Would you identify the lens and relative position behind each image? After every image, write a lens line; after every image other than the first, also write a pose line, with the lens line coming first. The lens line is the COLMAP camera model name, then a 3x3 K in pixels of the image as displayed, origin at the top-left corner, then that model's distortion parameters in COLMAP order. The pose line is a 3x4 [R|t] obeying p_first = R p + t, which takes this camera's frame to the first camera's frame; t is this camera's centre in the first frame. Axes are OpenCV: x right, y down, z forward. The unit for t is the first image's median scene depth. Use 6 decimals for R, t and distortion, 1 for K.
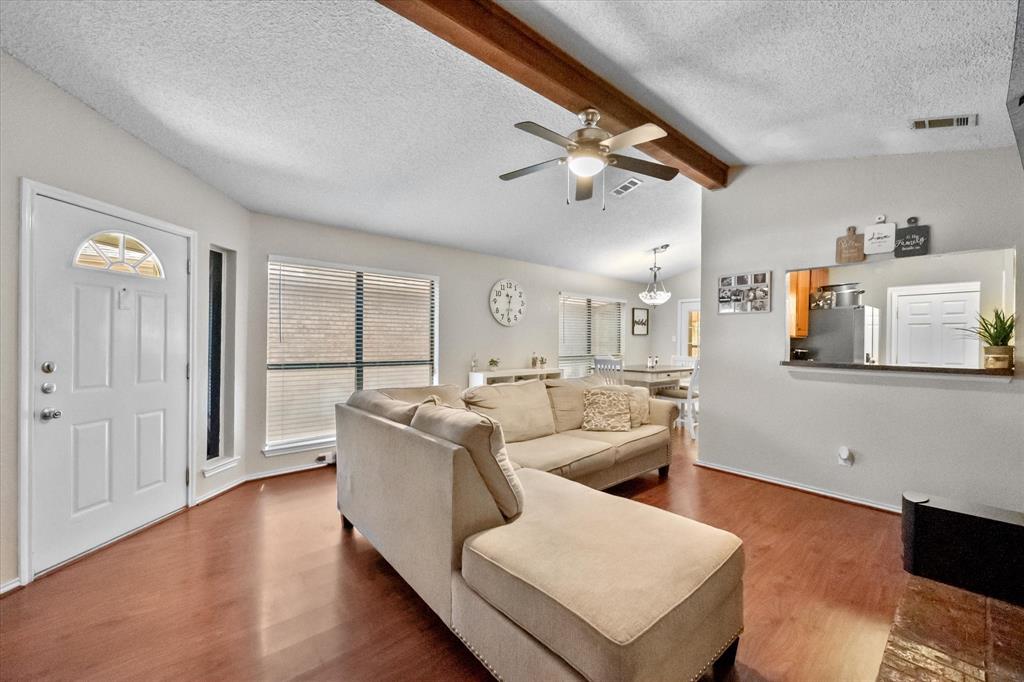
lens RADIAL K [[408.5, 0, 520.3], [0, 408.5, 332.2], [0, 0, 1]] dist [0.001477, -0.000146]
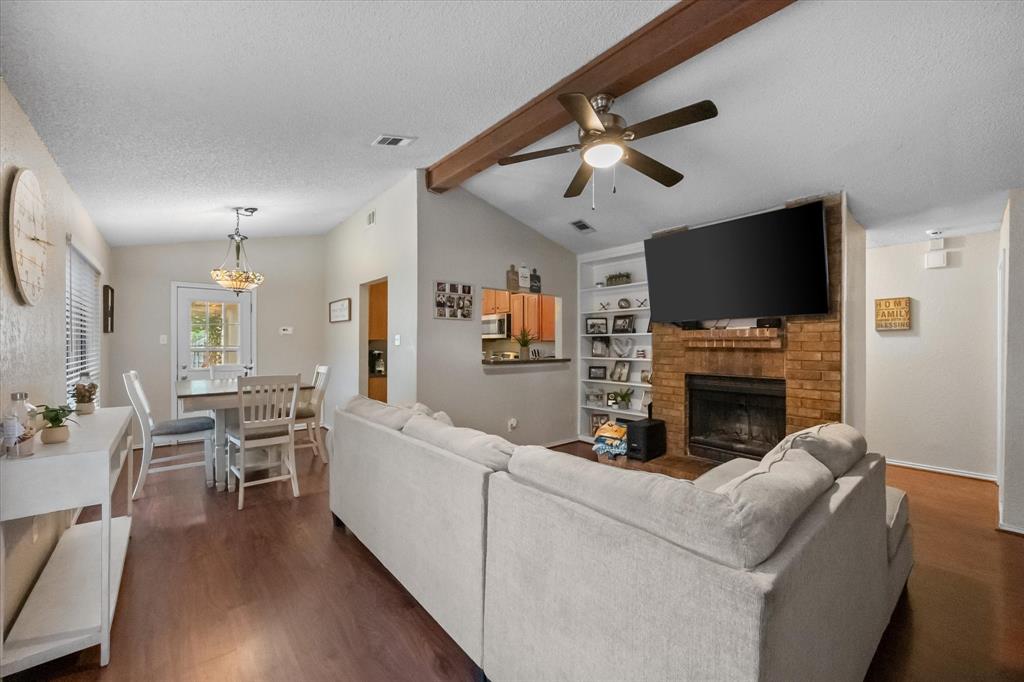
lens RADIAL K [[408.5, 0, 517.3], [0, 408.5, 347.7], [0, 0, 1]] dist [0.001477, -0.000146]
pose [[-0.006638, -0.020797, 0.999762, -0.546728], [-0.019854, 0.999589, 0.020661, 0.004031], [-0.999781, -0.019713, -0.007048, 0.841402]]
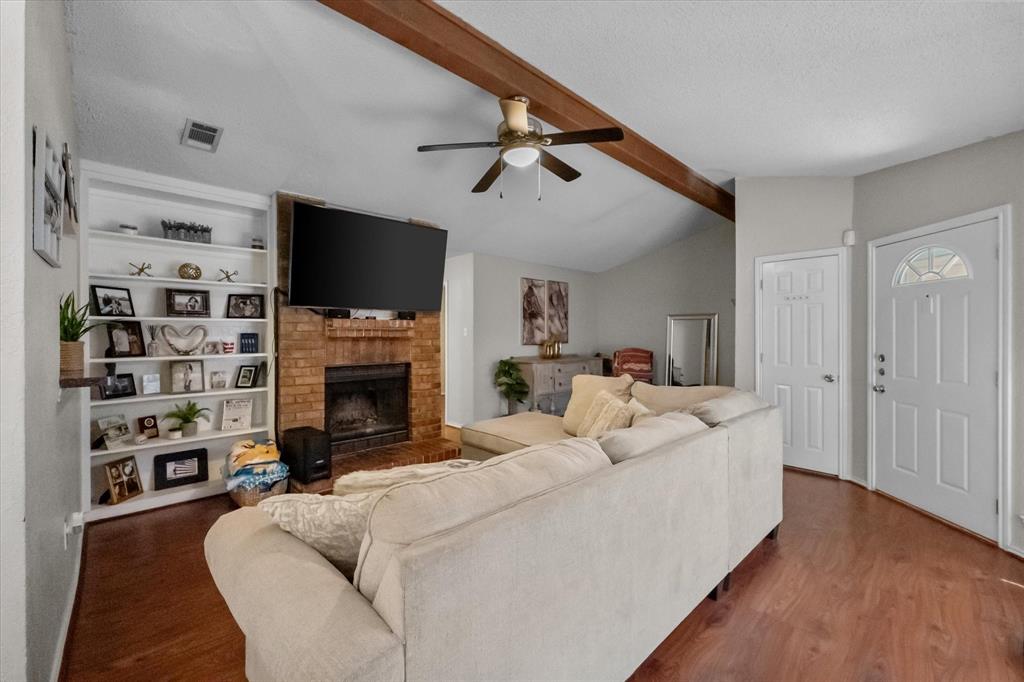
lens RADIAL K [[408.5, 0, 520.8], [0, 408.5, 334.9], [0, 0, 1]] dist [0.001477, -0.000146]
pose [[-0.998120, -0.009336, -0.060569, 0.147820], [-0.008404, 0.999843, -0.015628, 0.022145], [0.060705, -0.015089, -0.998042, 1.388969]]
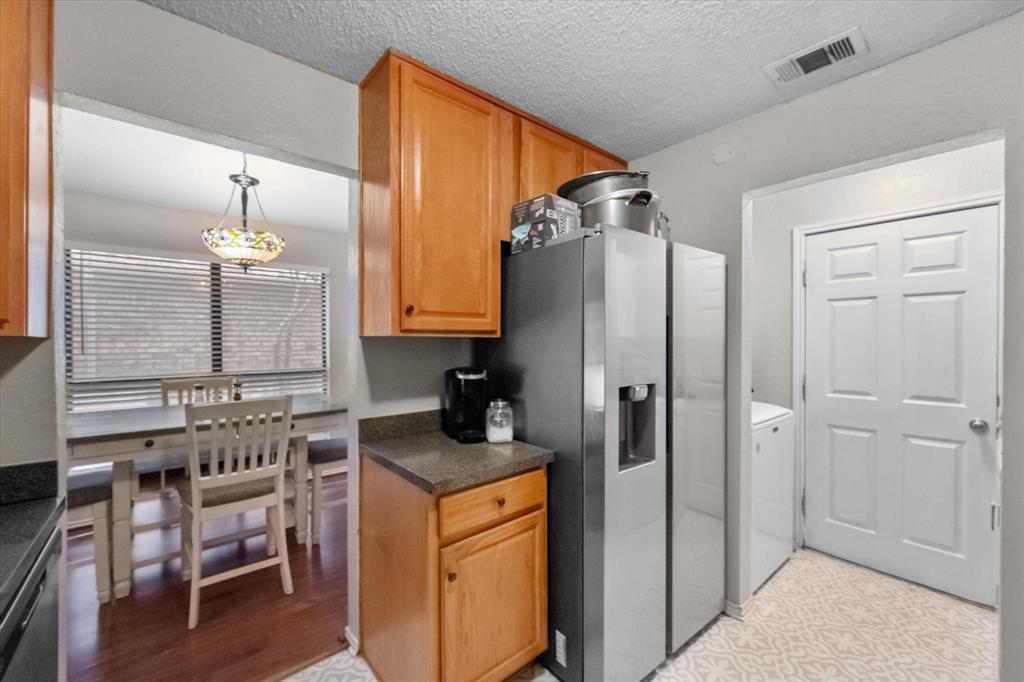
lens RADIAL K [[408.5, 0, 513.3], [0, 408.5, 344.7], [0, 0, 1]] dist [0.001477, -0.000146]
pose [[0.999835, -0.013345, -0.012295, 0.964990], [0.013637, 0.999619, 0.024015, 0.016917], [0.011970, -0.024179, 0.999636, 0.878597]]
